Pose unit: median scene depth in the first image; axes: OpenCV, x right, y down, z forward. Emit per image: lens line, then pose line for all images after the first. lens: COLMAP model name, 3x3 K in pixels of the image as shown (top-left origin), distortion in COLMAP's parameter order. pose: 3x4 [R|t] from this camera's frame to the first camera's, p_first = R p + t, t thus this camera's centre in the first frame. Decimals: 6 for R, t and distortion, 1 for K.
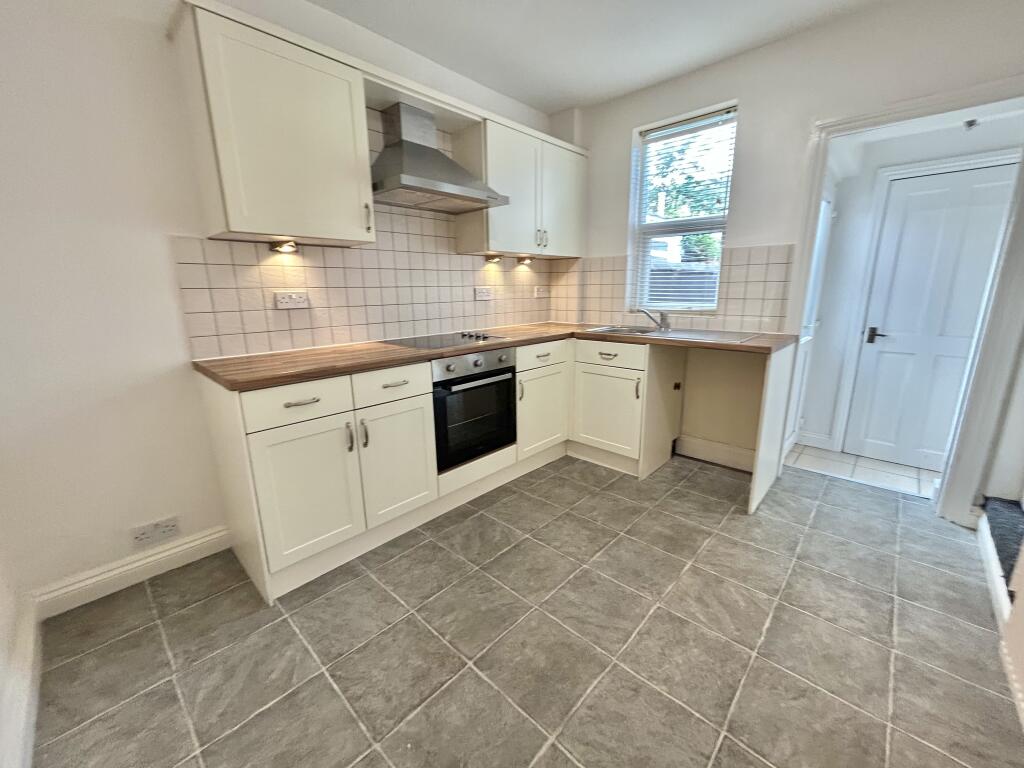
lens RADIAL K [[411.9, 0, 511.3], [0, 411.9, 383.1], [0, 0, 1]] dist [-0.000641, 0.000636]
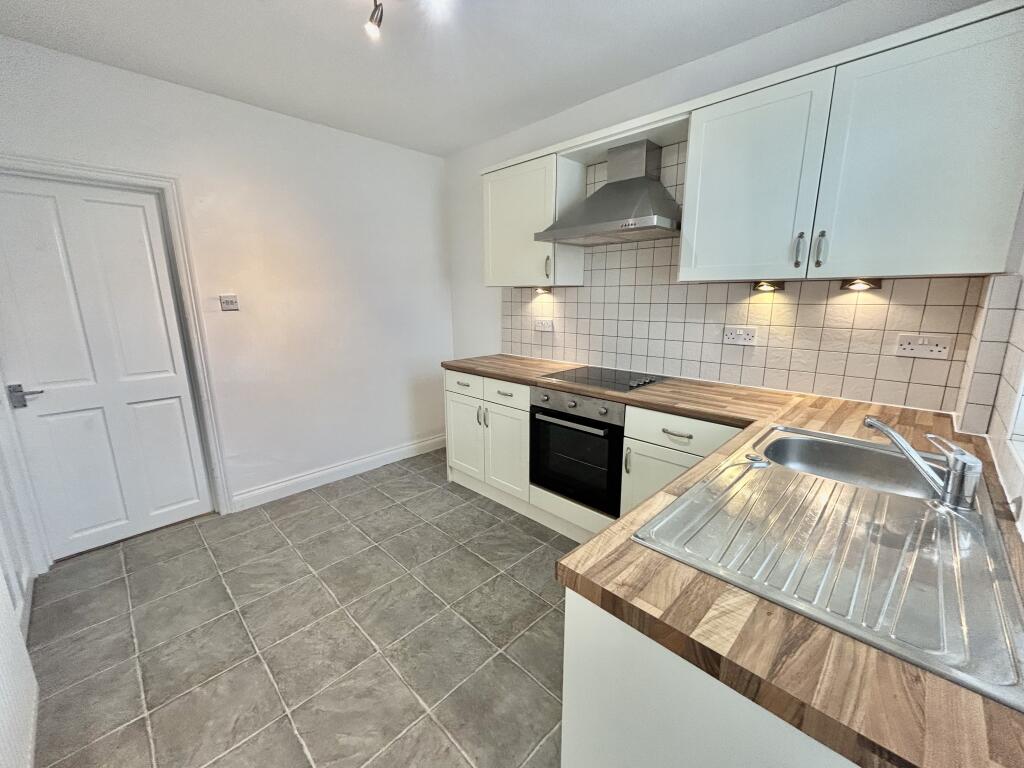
lens RADIAL K [[414.7, 0, 512.0], [0, 414.7, 384.0], [0, 0, 1]] dist [0.000371, 0.000572]
pose [[-0.026691, 0.220399, -0.975044, 1.003222], [-0.222680, 0.949573, 0.220737, -0.322218], [0.974526, 0.223015, 0.023733, 0.961904]]
